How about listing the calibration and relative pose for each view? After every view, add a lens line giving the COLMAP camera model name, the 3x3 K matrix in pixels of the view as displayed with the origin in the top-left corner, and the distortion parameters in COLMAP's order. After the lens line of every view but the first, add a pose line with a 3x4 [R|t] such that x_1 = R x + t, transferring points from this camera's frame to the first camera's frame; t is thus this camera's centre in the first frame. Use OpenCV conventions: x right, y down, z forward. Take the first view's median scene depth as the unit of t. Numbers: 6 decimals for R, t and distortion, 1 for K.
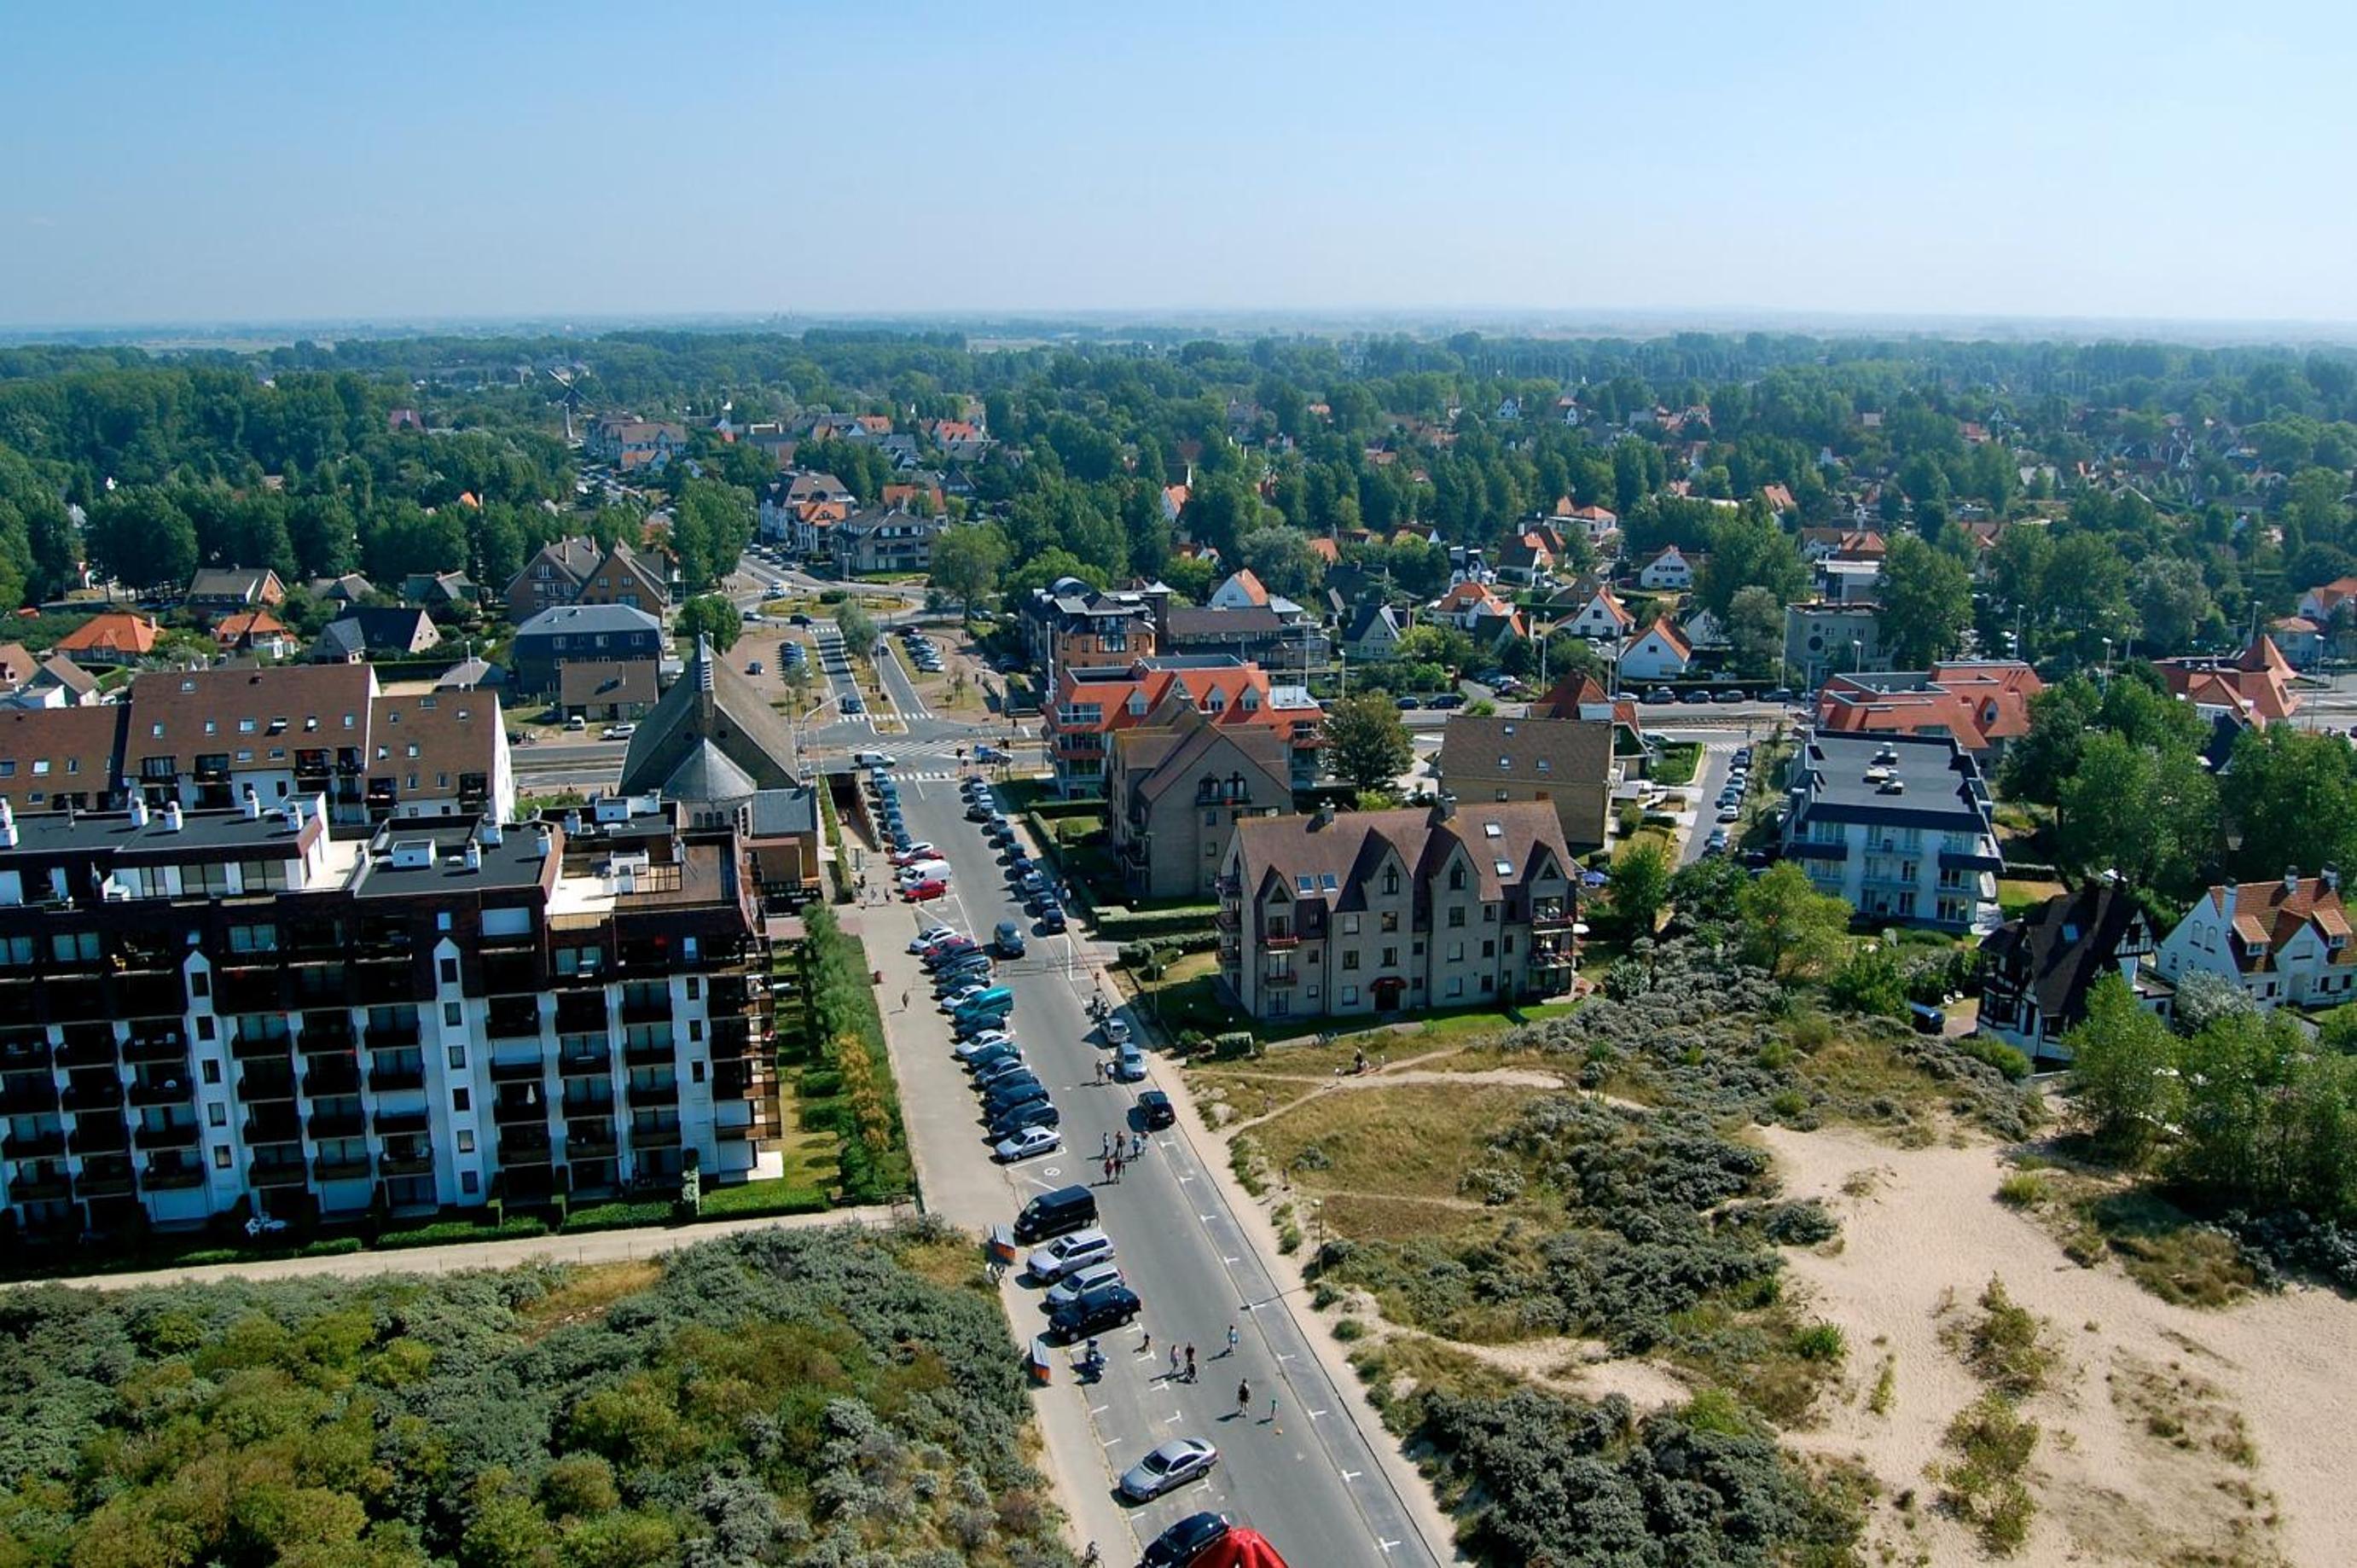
lens RADIAL K [[2065.1, 0, 1159.6], [0, 2065.1, 782.1], [0, 0, 1]] dist [-0.089354, 0.038042]
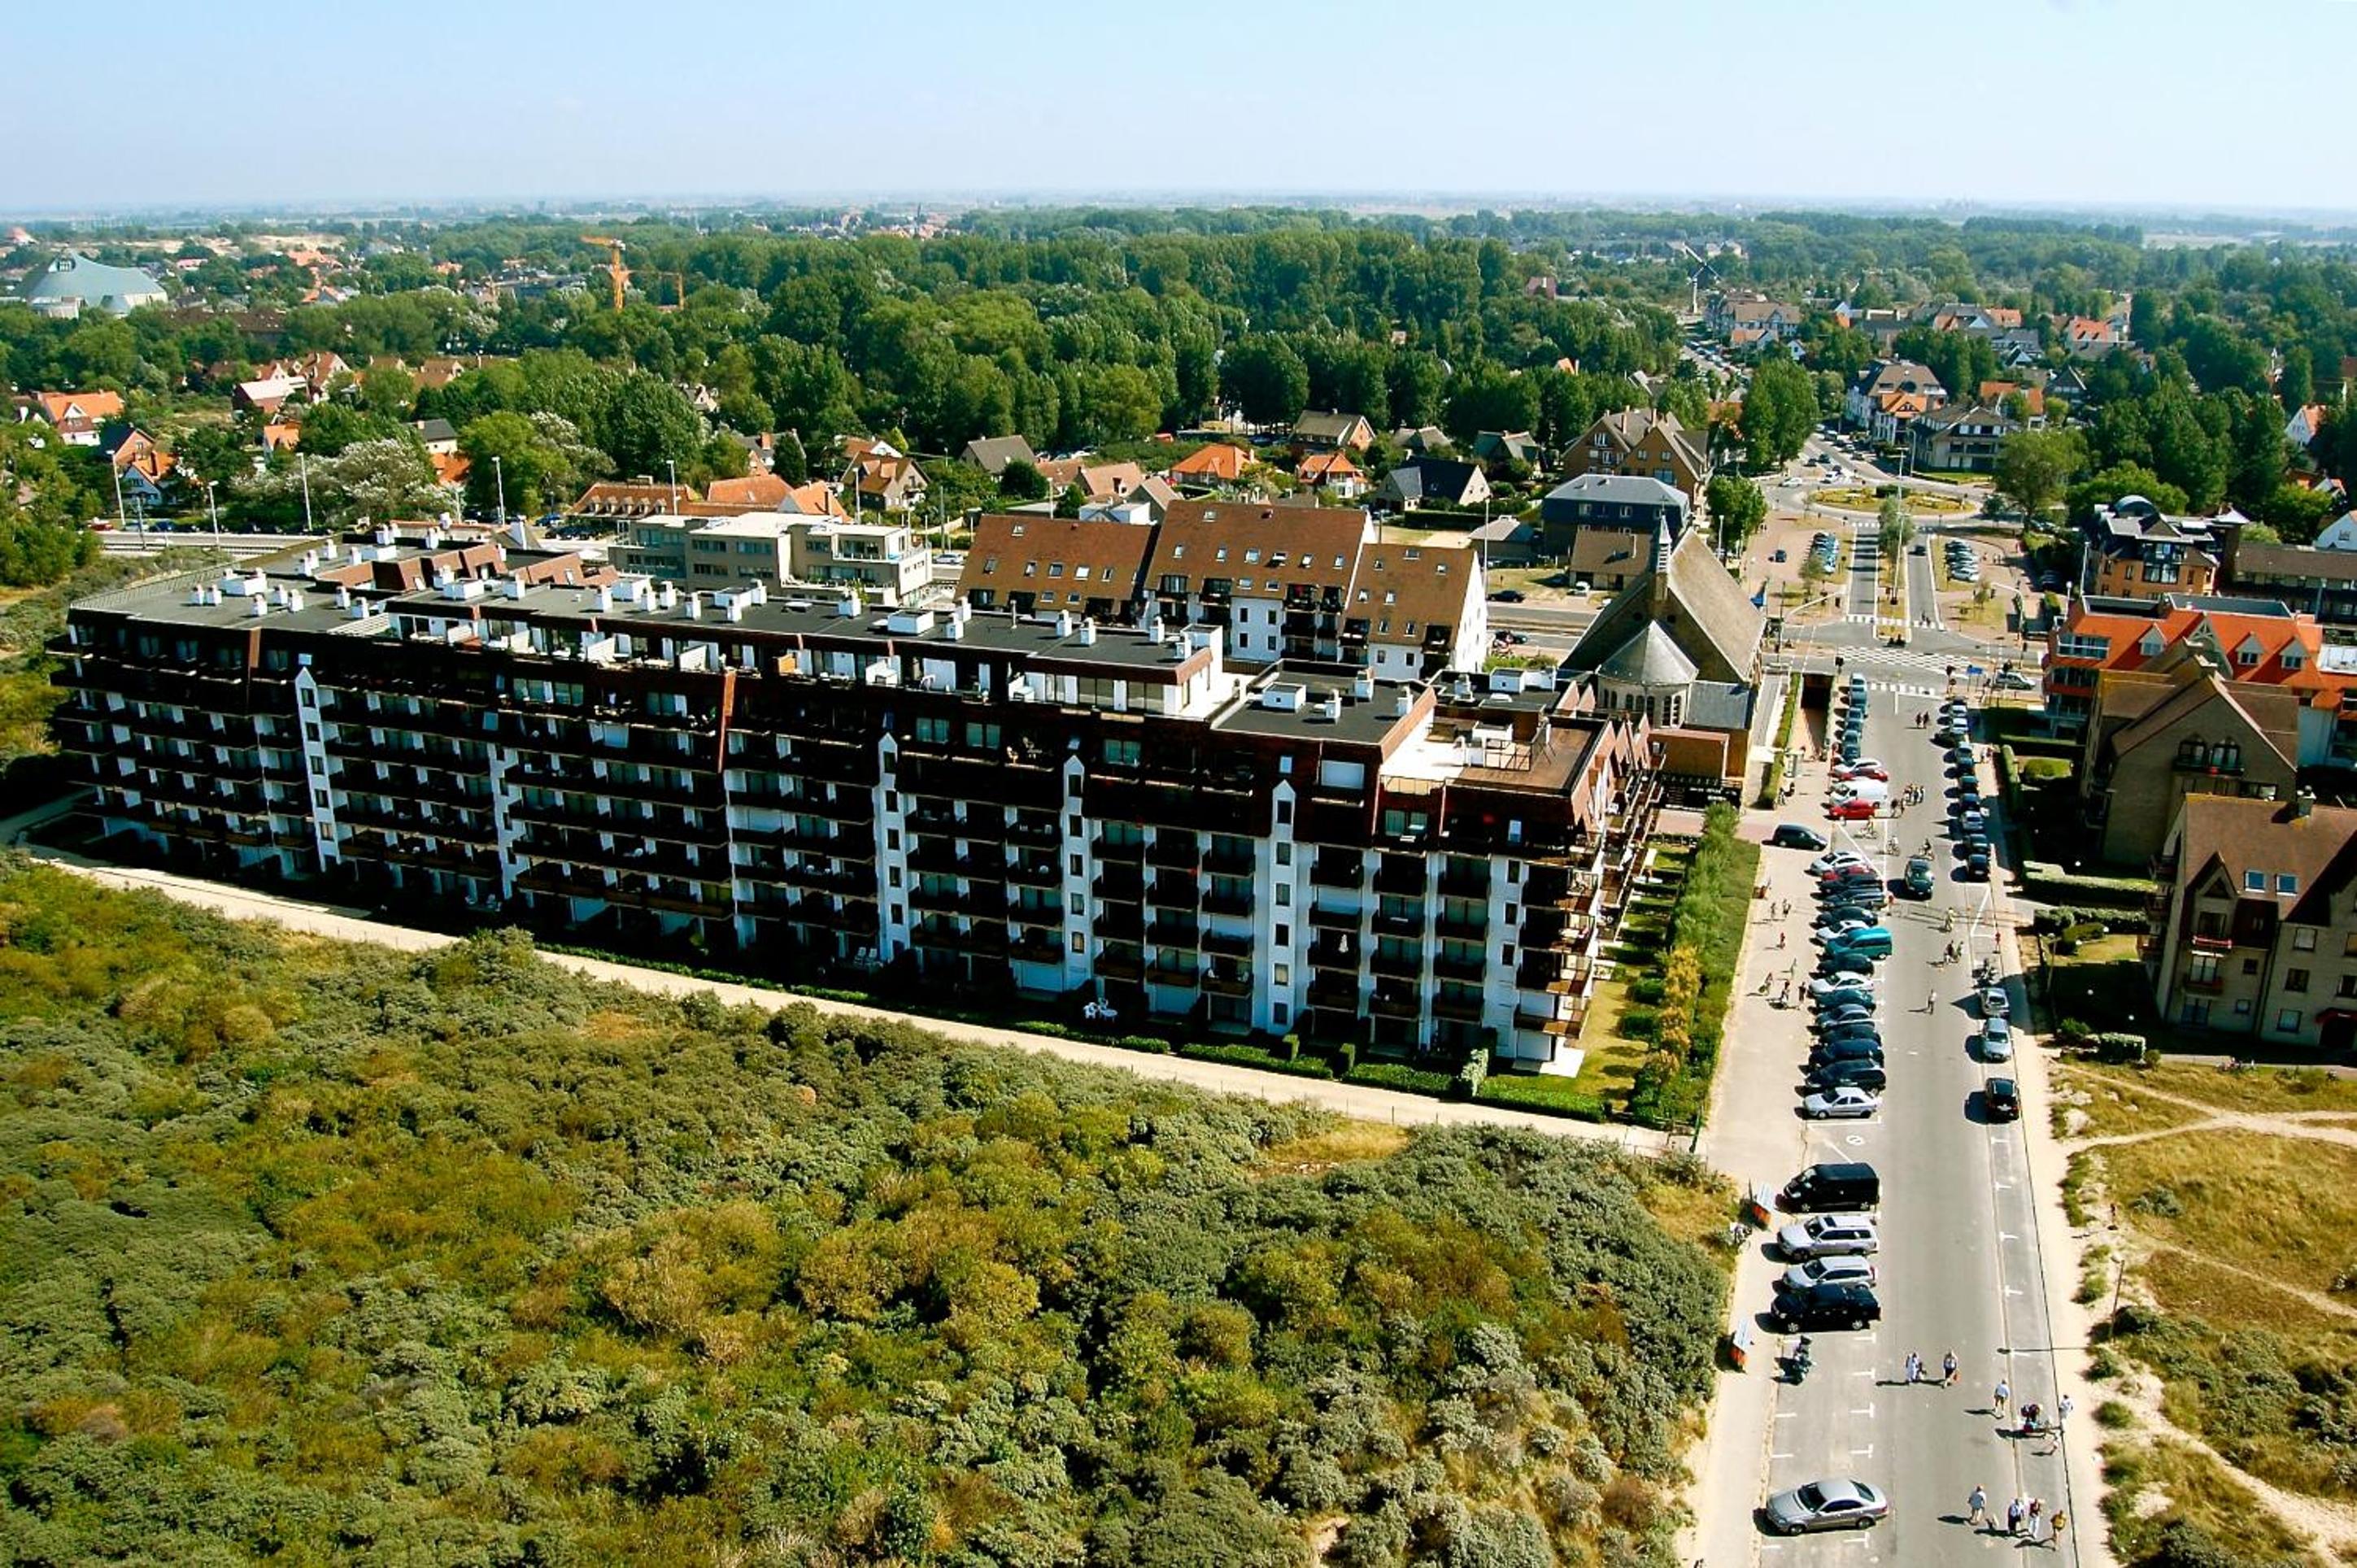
lens RADIAL K [[1925.7, 0, 1190.5], [0, 1925.7, 799.4], [0, 0, 1]] dist [-0.088350, 0.034523]
pose [[0.839953, 0.170690, -0.515115, 0.107928], [-0.127719, 0.984760, 0.118053, -0.022249], [0.527415, -0.033369, 0.848952, 0.126351]]
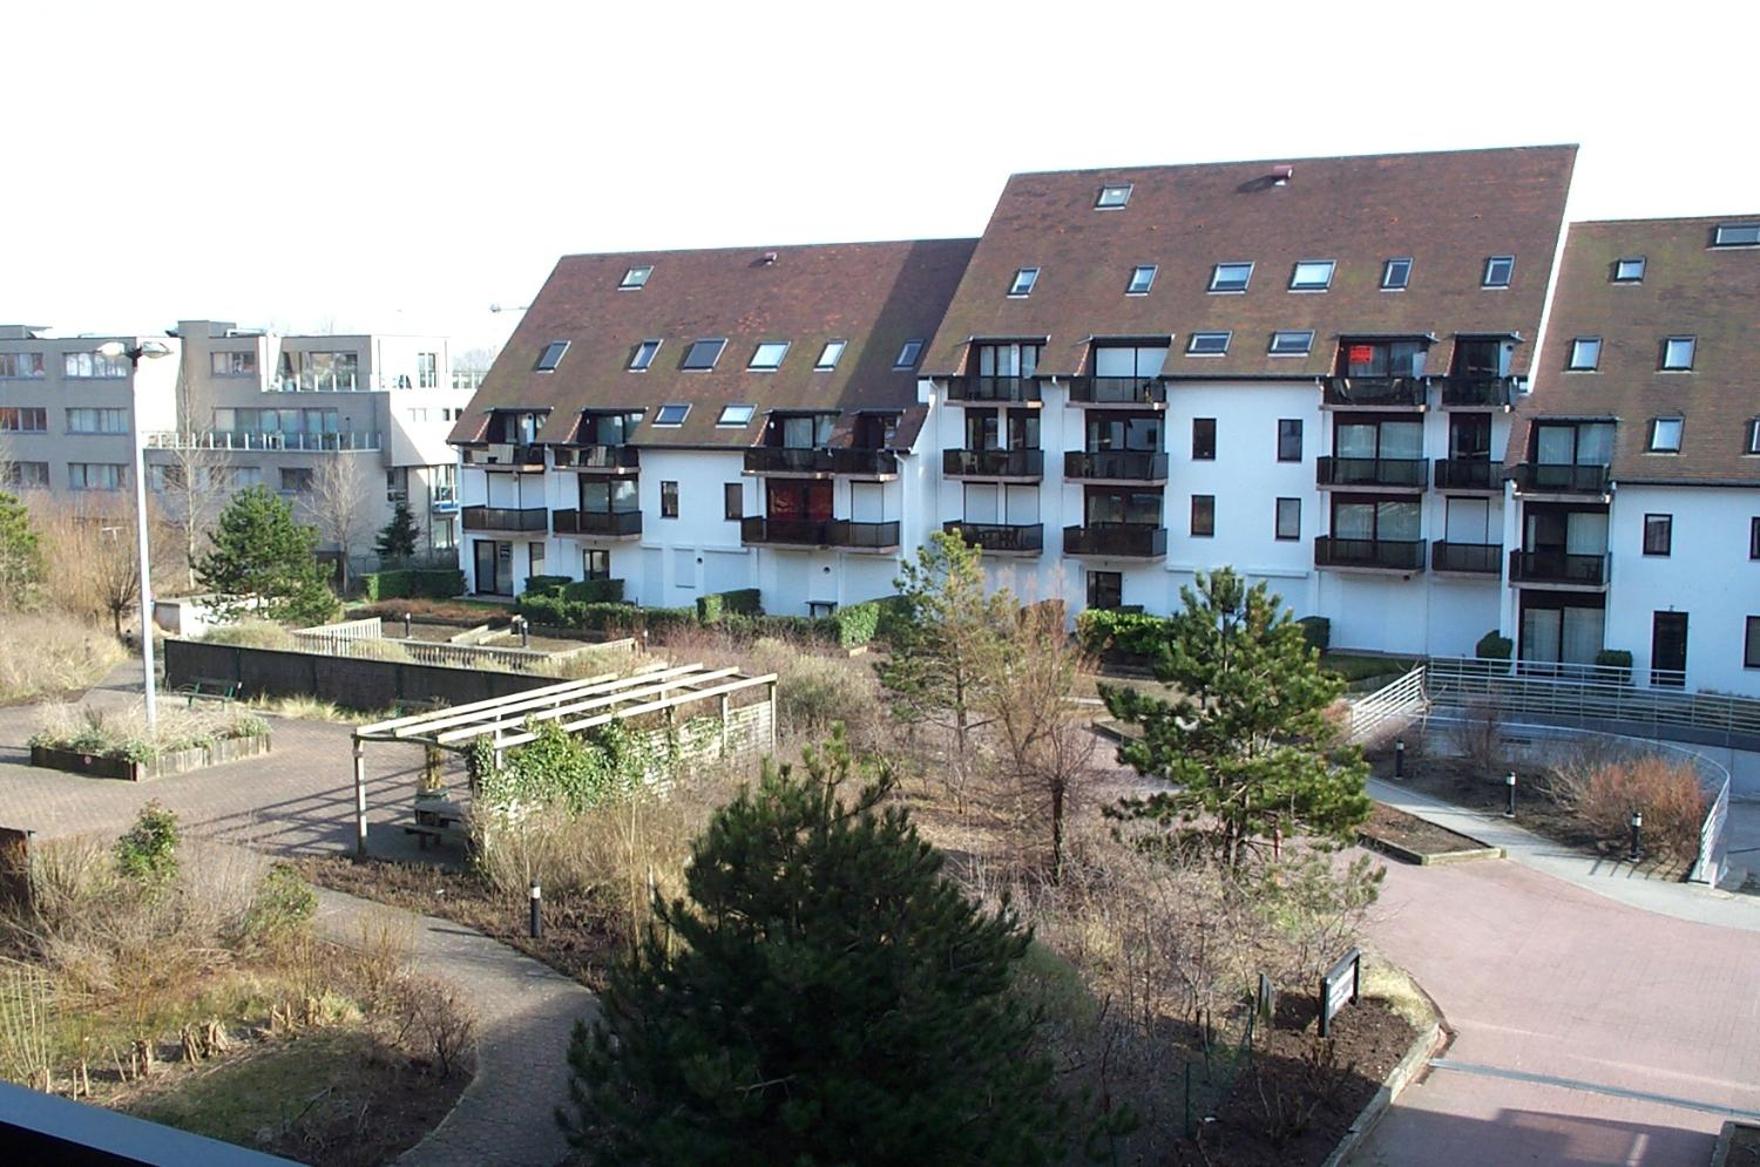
lens RADIAL K [[1860.0, 0, 882.2], [0, 1860.0, 583.2], [0, 0, 1]] dist [-0.021575, 0.000000]
pose [[0.734866, 0.067357, -0.674859, -0.346640], [-0.152536, 0.985977, -0.067690, 0.082129], [0.660836, 0.152684, 0.734836, 0.949685]]
